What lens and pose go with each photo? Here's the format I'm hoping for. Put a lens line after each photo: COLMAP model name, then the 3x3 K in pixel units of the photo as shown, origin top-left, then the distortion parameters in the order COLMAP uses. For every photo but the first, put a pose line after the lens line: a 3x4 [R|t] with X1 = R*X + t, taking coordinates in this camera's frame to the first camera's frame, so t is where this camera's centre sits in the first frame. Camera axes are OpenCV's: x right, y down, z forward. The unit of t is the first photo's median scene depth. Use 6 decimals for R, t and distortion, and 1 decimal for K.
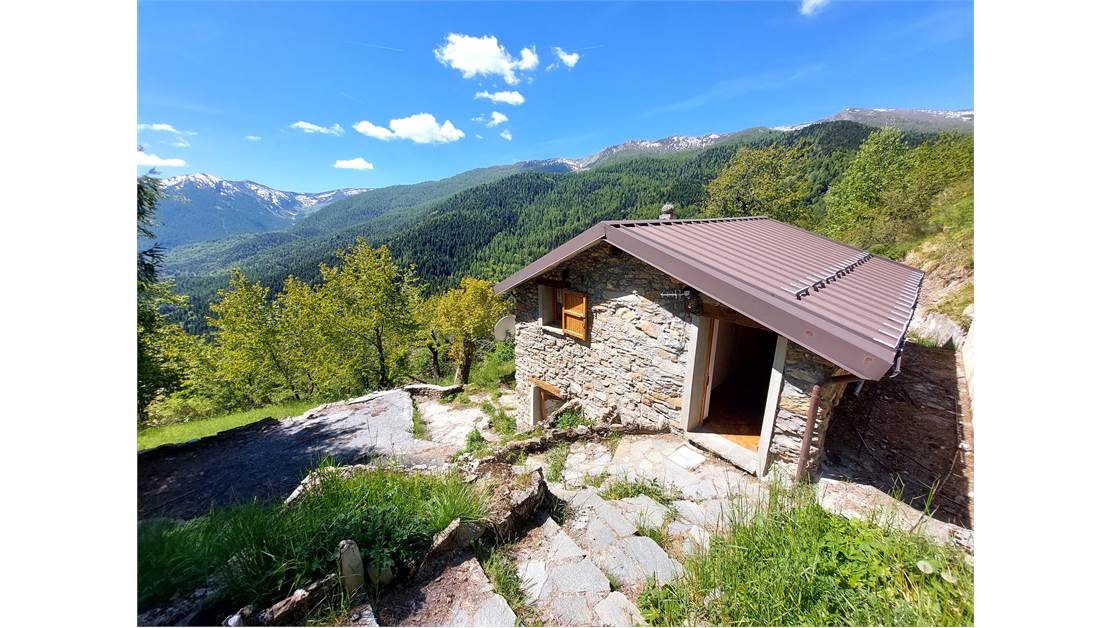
lens RADIAL K [[331.8, 0, 554.0], [0, 331.8, 317.4], [0, 0, 1]] dist [-0.023163, 0.000133]
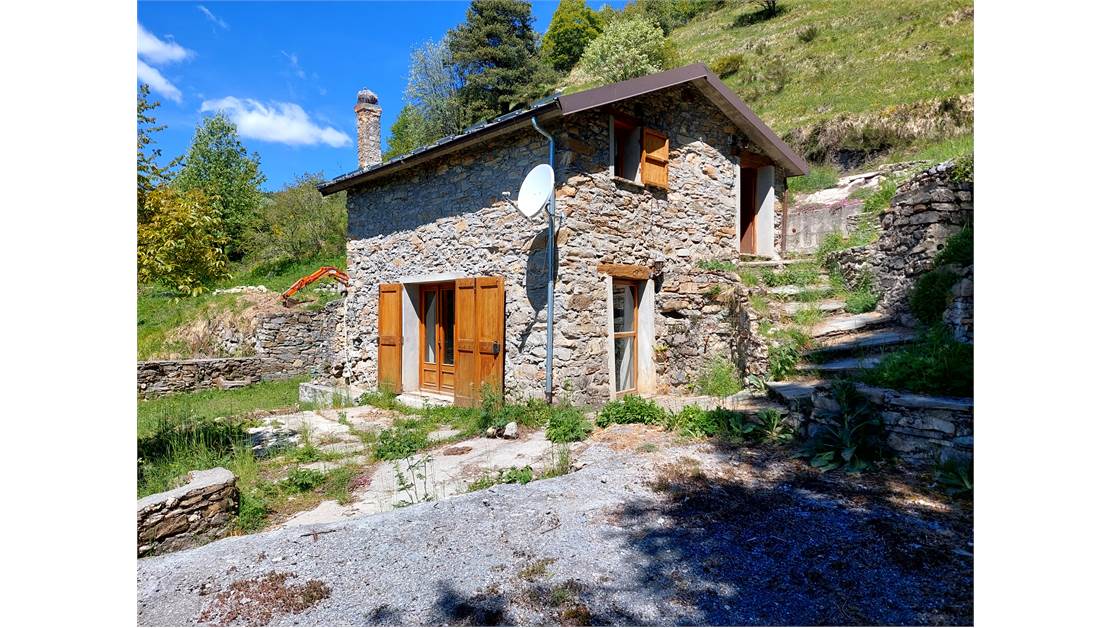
lens RADIAL K [[597.8, 0, 555.2], [0, 597.8, 325.0], [0, 0, 1]] dist [0.047916, -0.026257]
pose [[-0.035243, 0.009833, 0.999330, -1.896954], [0.265259, 0.964177, -0.000133, 0.431457], [-0.963533, 0.265076, -0.036589, 1.861077]]
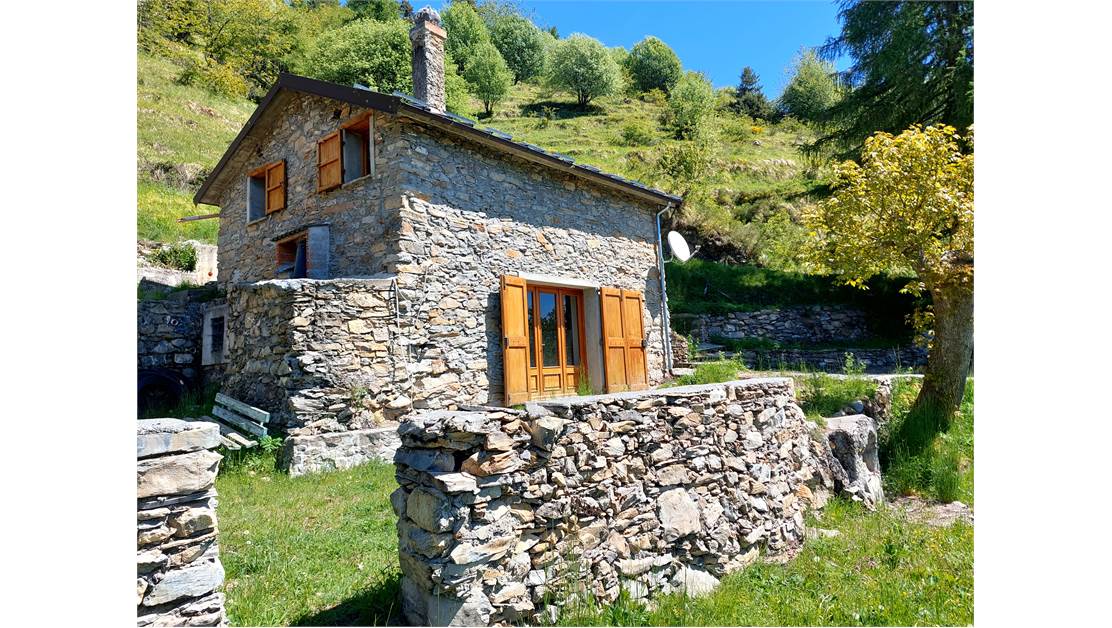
lens RADIAL K [[597.8, 0, 556.6], [0, 597.8, 323.9], [0, 0, 1]] dist [0.047916, -0.026257]
pose [[-0.990330, 0.065322, -0.122389, 0.670145], [0.041786, 0.981693, 0.185831, -0.126533], [0.132287, 0.178920, -0.974930, 4.452932]]
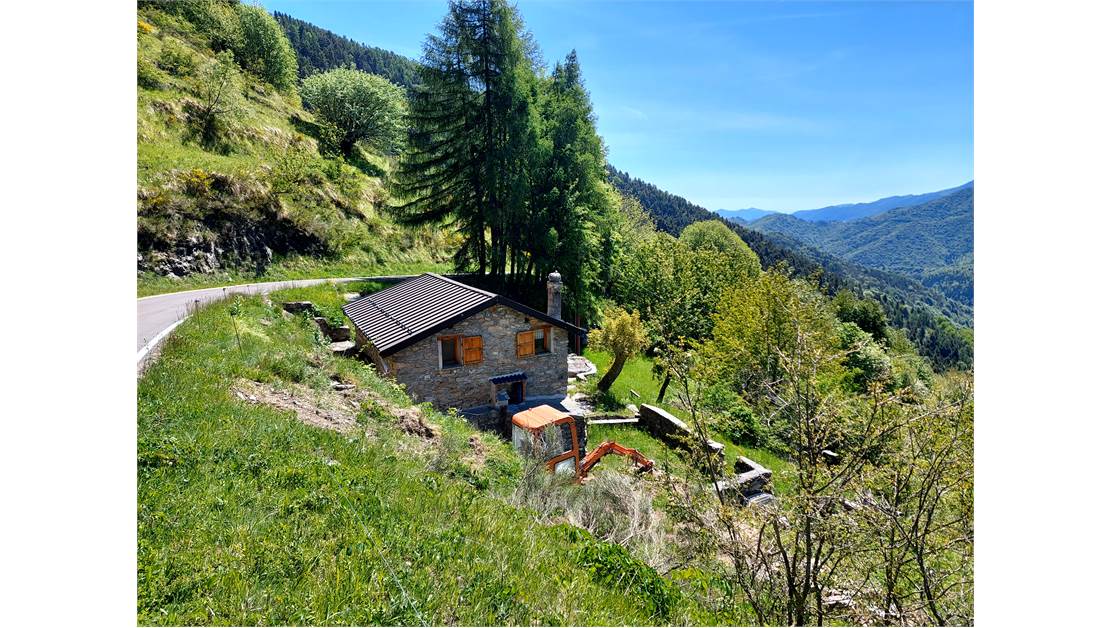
lens RADIAL K [[597.8, 0, 578.5], [0, 597.8, 330.6], [0, 0, 1]] dist [0.047916, -0.026257]
pose [[-0.225690, 0.232760, -0.945984, 4.964874], [-0.259482, 0.921597, 0.288666, -1.698064], [0.939006, 0.310615, -0.147599, 3.222015]]
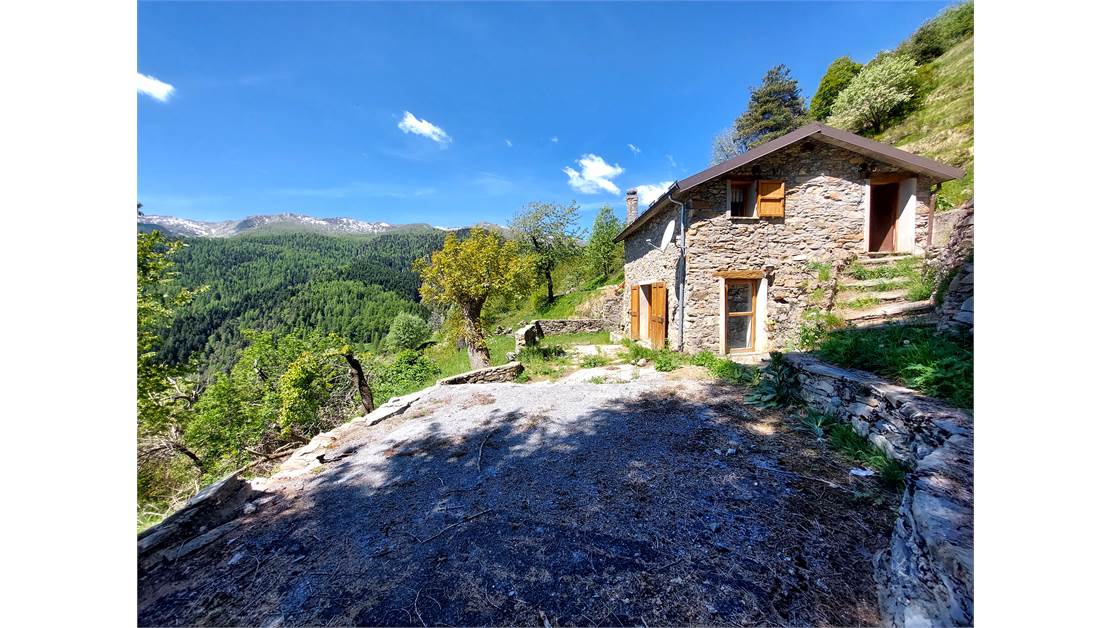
lens RADIAL K [[331.8, 0, 552.3], [0, 331.8, 320.9], [0, 0, 1]] dist [-0.023163, 0.000133]
pose [[0.650168, -0.040521, 0.758709, -1.915025], [0.204466, 0.971070, -0.123353, 0.566056], [-0.731761, 0.235330, 0.639644, 1.216350]]
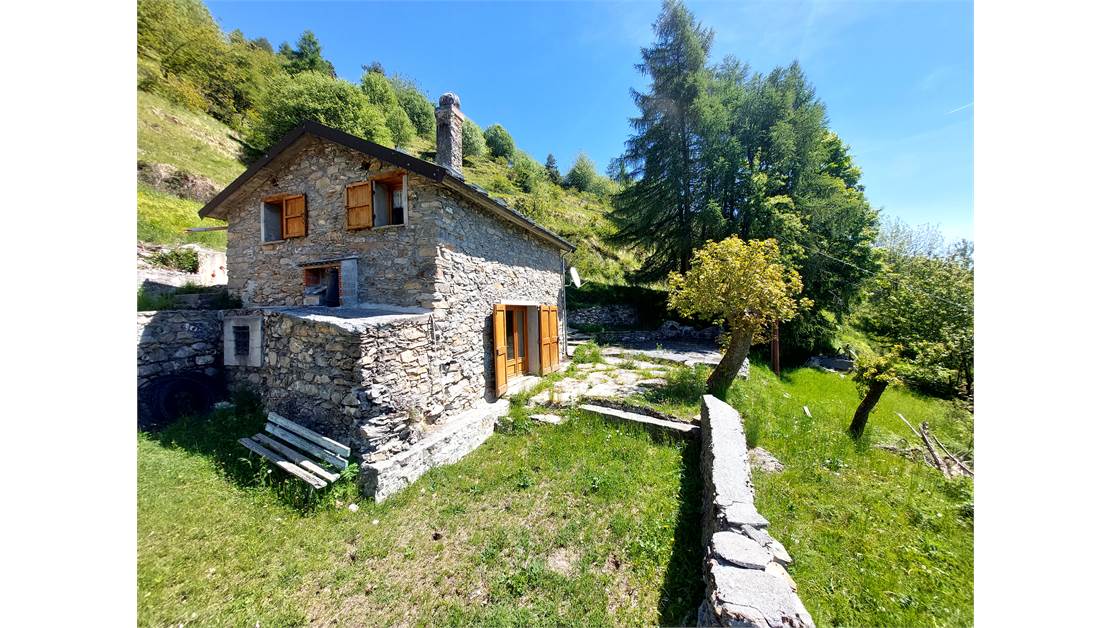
lens RADIAL K [[333.5, 0, 547.9], [0, 333.5, 324.9], [0, 0, 1]] dist [-0.020130, 0.000774]
pose [[-0.888302, 0.061692, -0.455098, 1.097589], [-0.078968, 0.955661, 0.283685, -0.294008], [0.452420, 0.287936, -0.844043, 3.895987]]
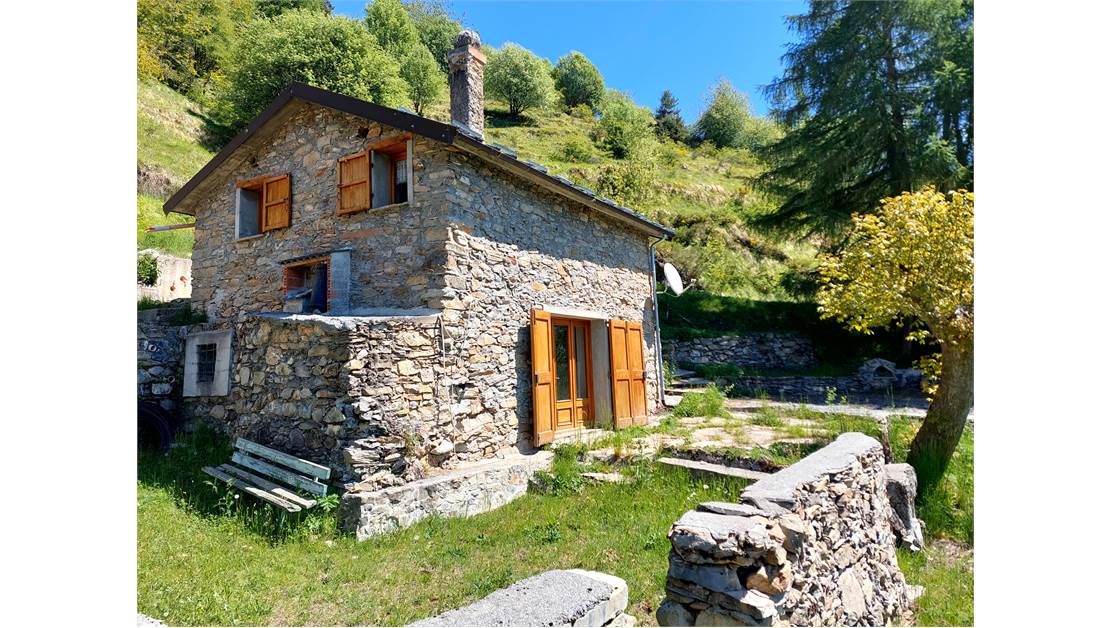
lens RADIAL K [[597.8, 0, 552.5], [0, 597.8, 321.5], [0, 0, 1]] dist [0.047916, -0.026257]
pose [[-0.961940, 0.035423, -0.270954, 1.066841], [-0.013479, 0.984204, 0.176522, -0.230261], [0.272927, 0.173455, -0.946269, 4.310300]]
